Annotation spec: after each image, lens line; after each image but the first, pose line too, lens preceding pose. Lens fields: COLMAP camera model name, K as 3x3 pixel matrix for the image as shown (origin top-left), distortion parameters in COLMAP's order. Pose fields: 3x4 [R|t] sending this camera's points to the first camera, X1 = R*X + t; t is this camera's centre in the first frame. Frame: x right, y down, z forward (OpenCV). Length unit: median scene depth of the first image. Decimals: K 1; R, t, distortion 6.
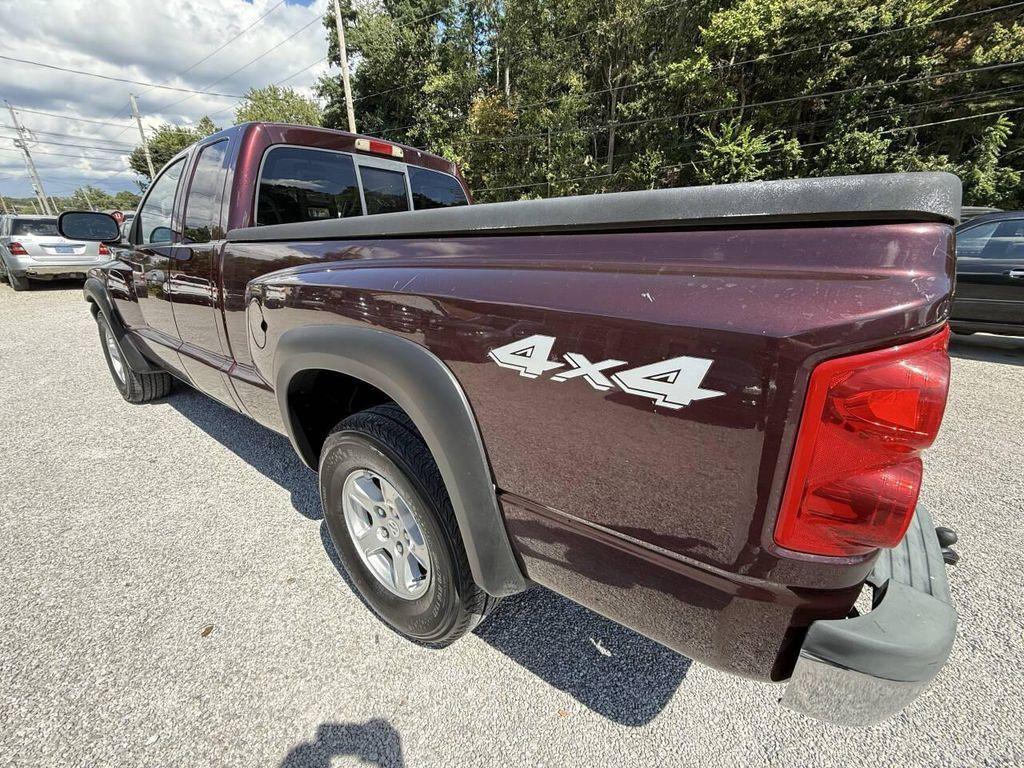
lens RADIAL K [[411.2, 0, 517.2], [0, 411.2, 383.5], [0, 0, 1]] dist [0.008410, -0.001122]
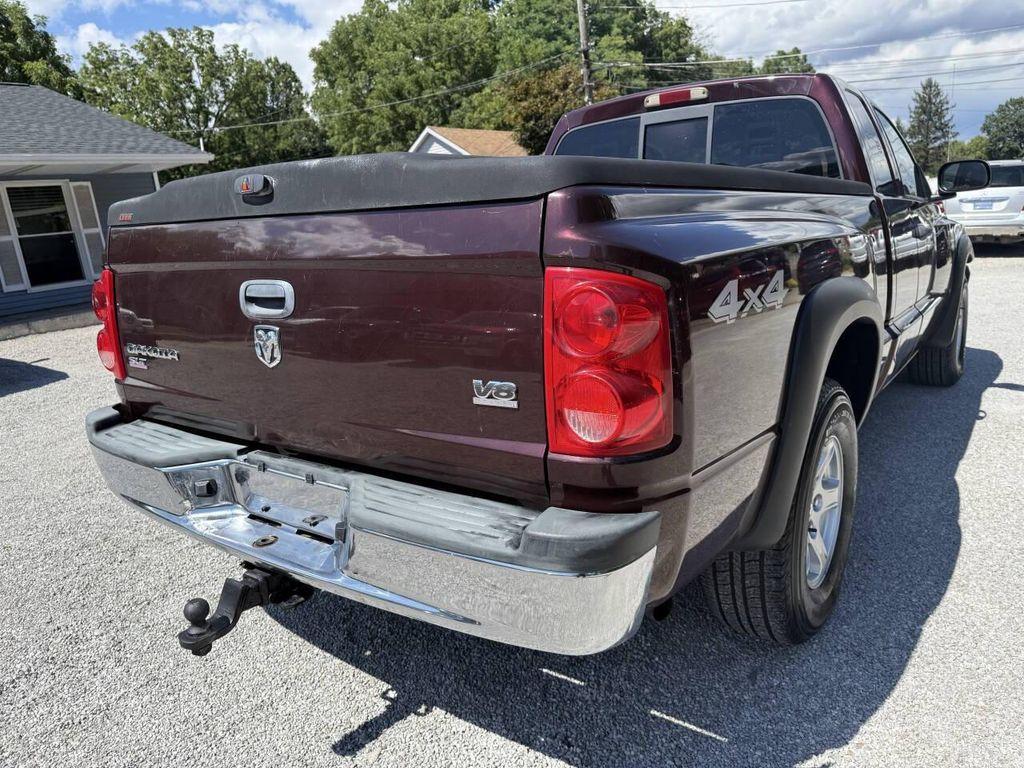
lens RADIAL K [[742.6, 0, 505.3], [0, 742.6, 380.4], [0, 0, 1]] dist [0.031297, -0.028144]
pose [[-0.003214, 0.211273, -0.977422, 0.133001], [-0.277524, 0.938843, 0.203847, -0.026203], [0.960713, 0.271913, 0.055616, 0.079014]]
